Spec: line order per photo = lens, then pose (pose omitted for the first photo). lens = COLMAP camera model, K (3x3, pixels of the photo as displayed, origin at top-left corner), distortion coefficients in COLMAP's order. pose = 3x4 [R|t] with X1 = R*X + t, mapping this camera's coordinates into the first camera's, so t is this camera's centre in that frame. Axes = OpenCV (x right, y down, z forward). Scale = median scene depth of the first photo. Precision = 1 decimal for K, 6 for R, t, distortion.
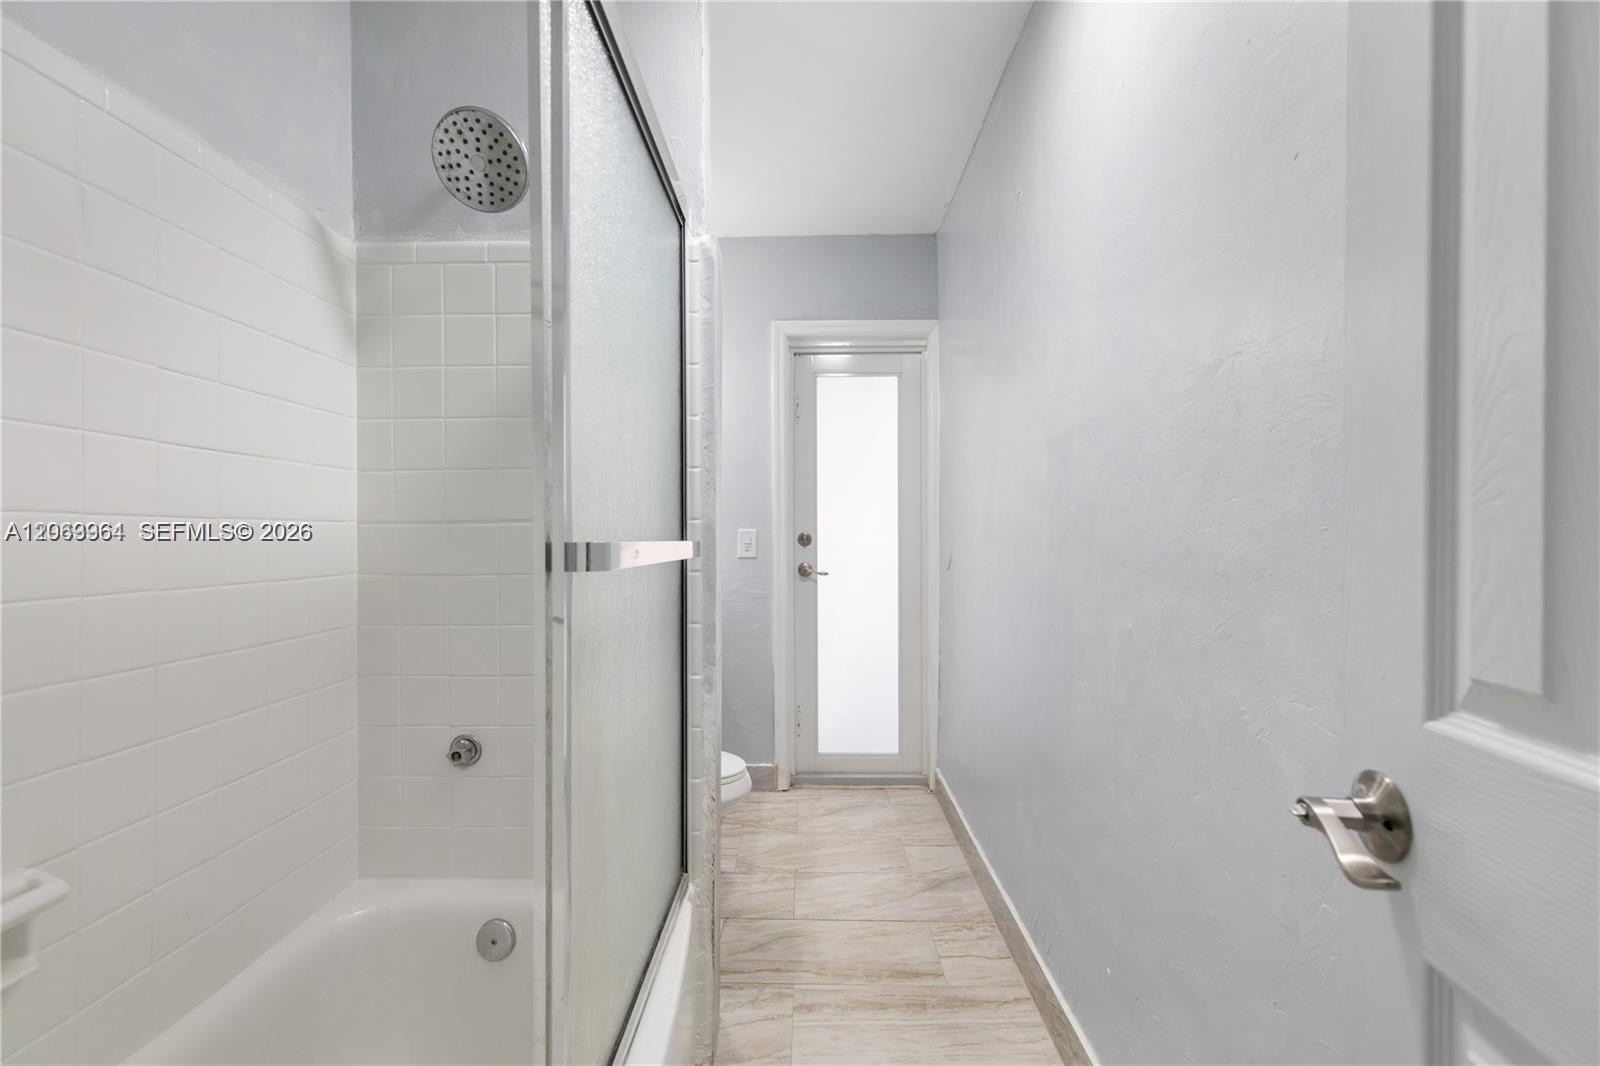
lens RADIAL K [[717.7, 0, 786.4], [0, 717.7, 544.5], [0, 0, 1]] dist [0.003185, 0.000169]
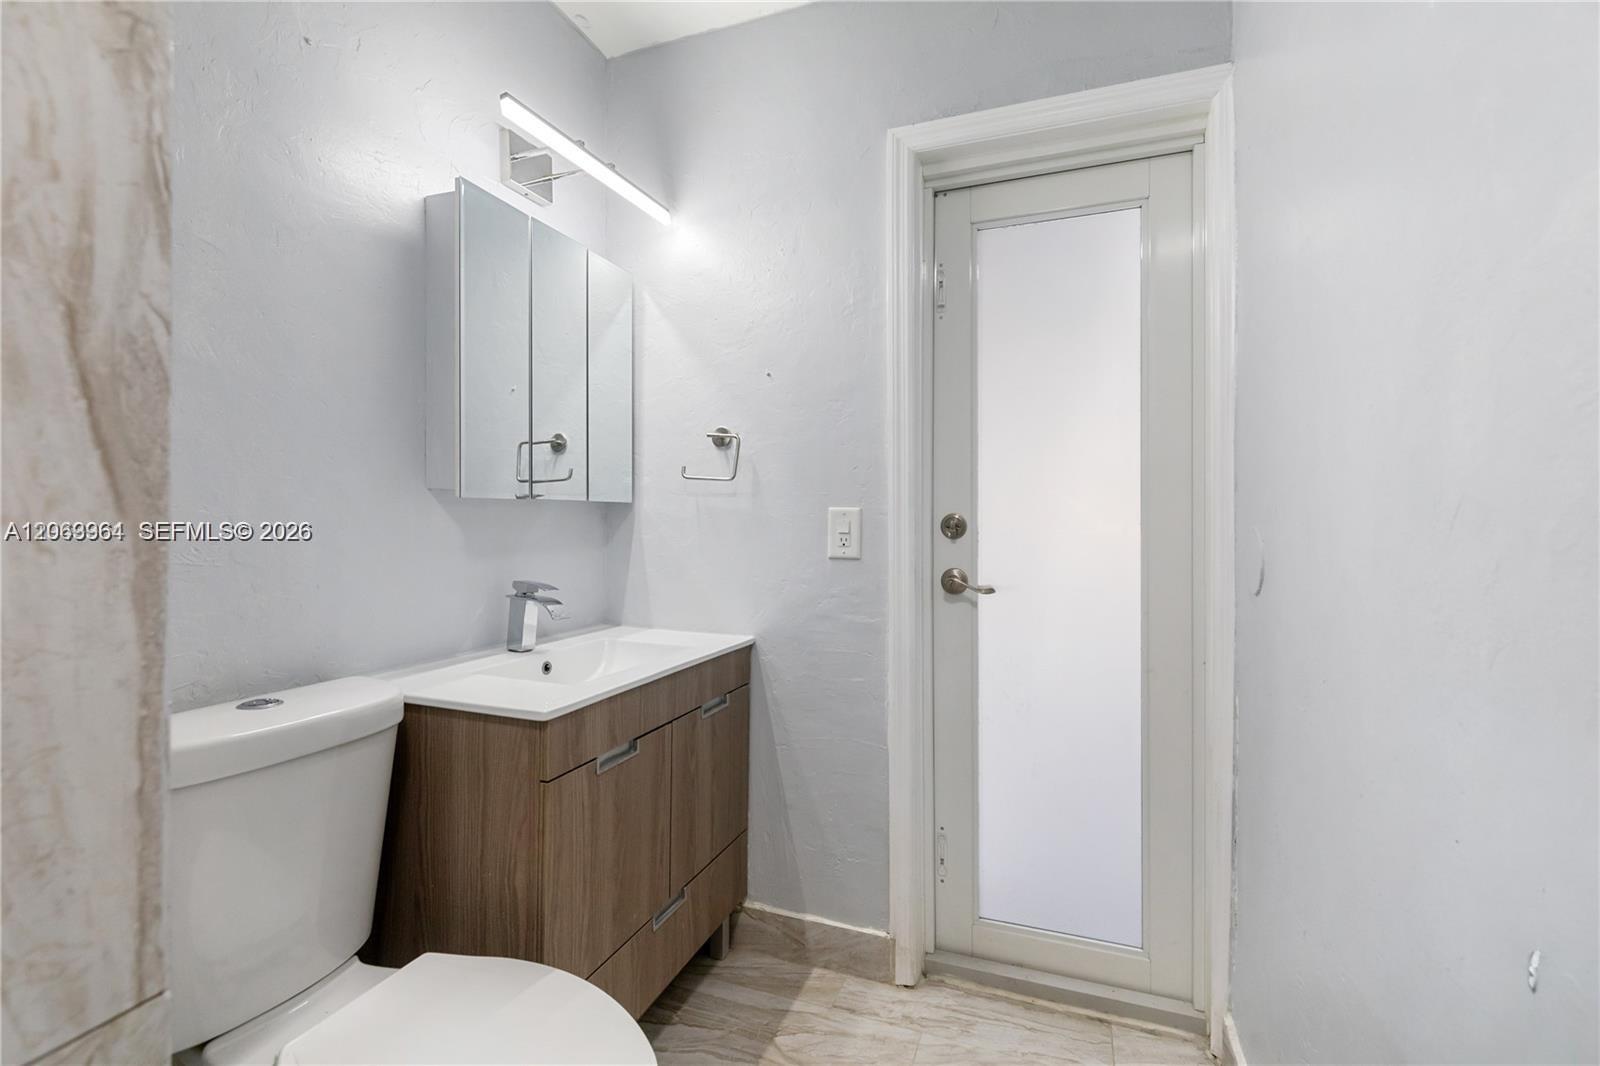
lens RADIAL K [[723.0, 0, 787.7], [0, 723.0, 528.5], [0, 0, 1]] dist [0.003177, -0.000209]
pose [[0.944902, 0.004356, -0.327325, 0.089522], [-0.009528, 0.999854, -0.014197, 0.003749], [0.327215, 0.016534, 0.944805, 0.444376]]
